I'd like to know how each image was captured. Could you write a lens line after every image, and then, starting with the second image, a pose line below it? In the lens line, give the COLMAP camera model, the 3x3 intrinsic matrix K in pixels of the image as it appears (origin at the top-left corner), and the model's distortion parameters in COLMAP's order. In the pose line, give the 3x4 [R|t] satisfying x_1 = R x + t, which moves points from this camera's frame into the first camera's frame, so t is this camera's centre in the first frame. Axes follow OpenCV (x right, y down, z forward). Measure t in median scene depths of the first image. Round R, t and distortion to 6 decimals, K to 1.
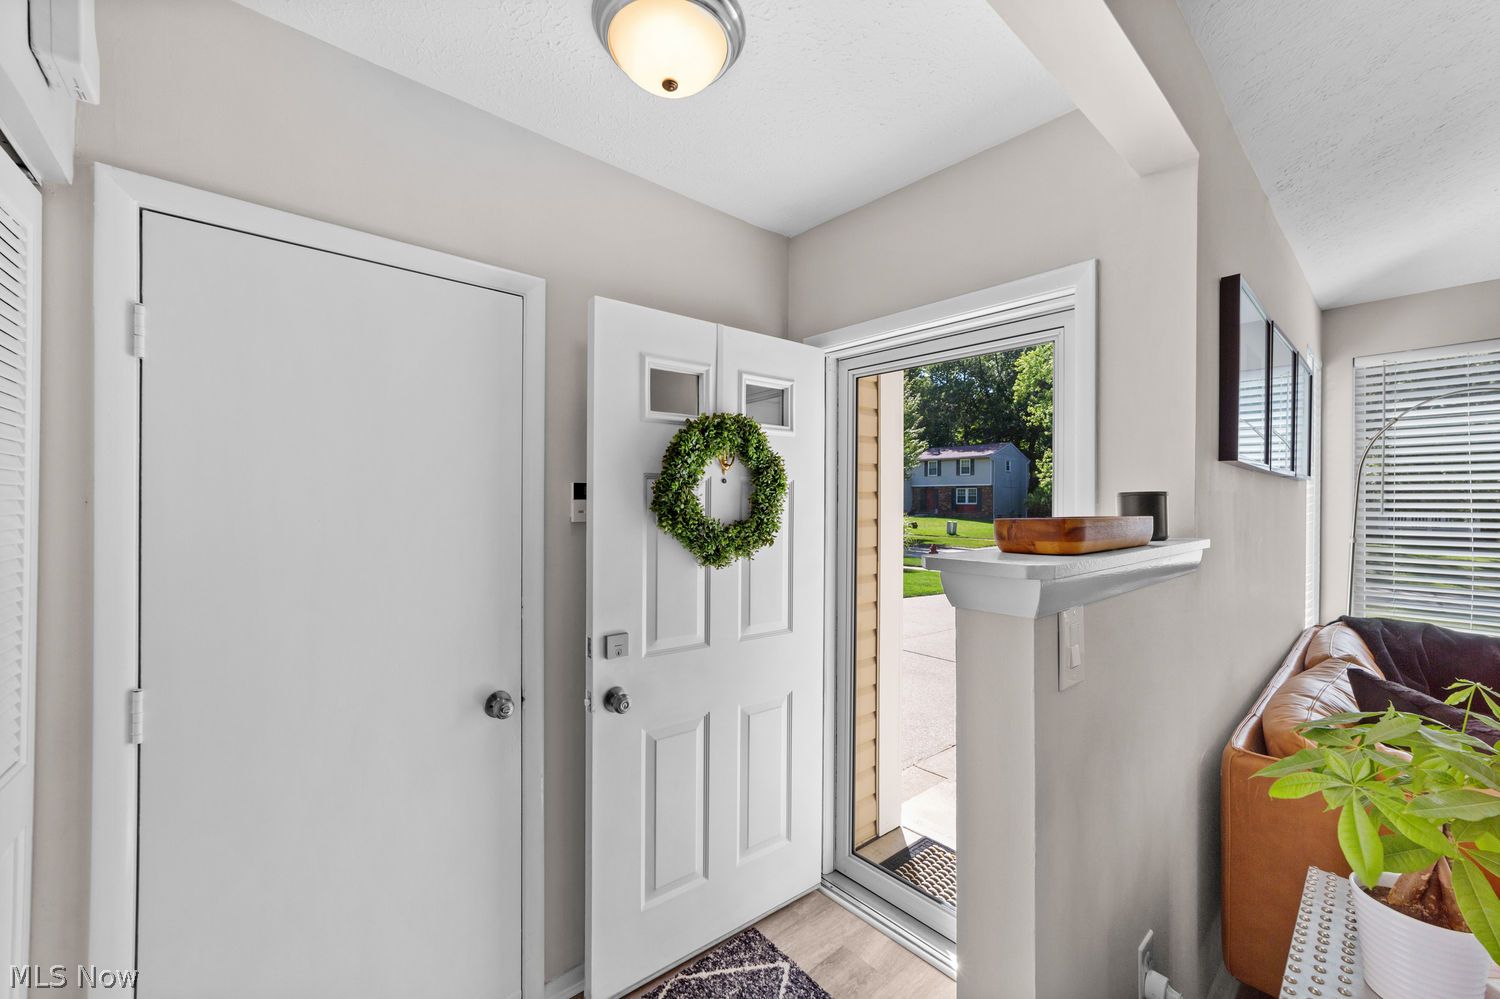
lens RADIAL K [[587.6, 0, 746.1], [0, 587.6, 498.0], [0, 0, 1]] dist [-0.015054, 0.007371]
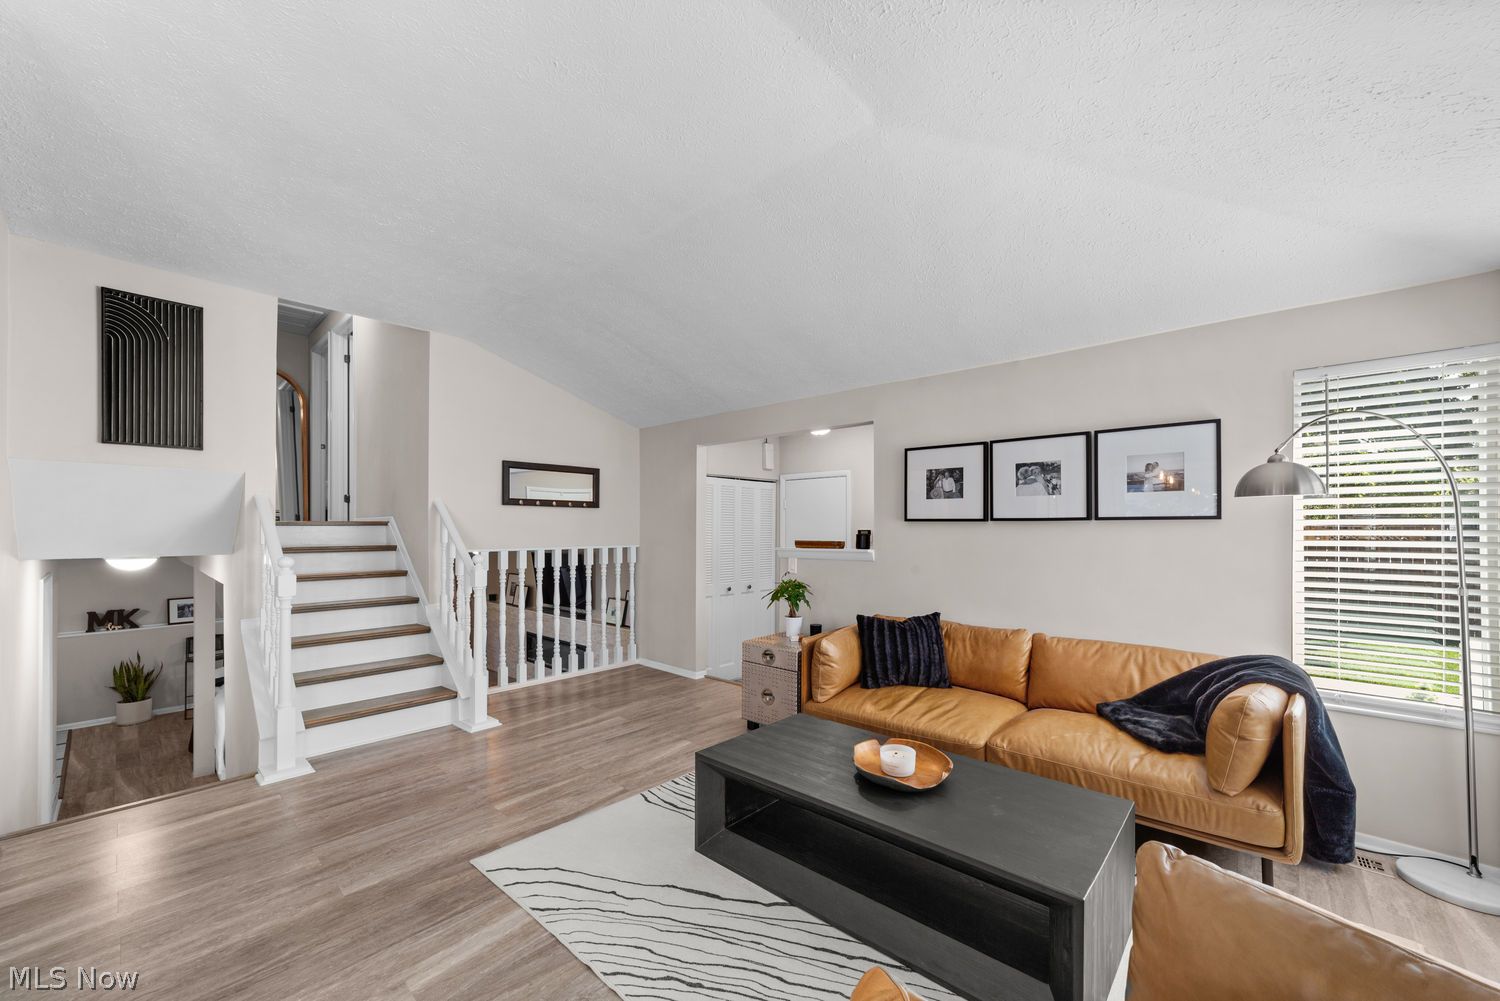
lens RADIAL K [[587.6, 0, 748.6], [0, 587.6, 524.2], [0, 0, 1]] dist [-0.015054, 0.007371]
pose [[0.124773, -0.014013, -0.992086, 1.934817], [0.009044, 0.999875, -0.012986, -0.015079], [0.992144, -0.007352, 0.124884, -0.003548]]
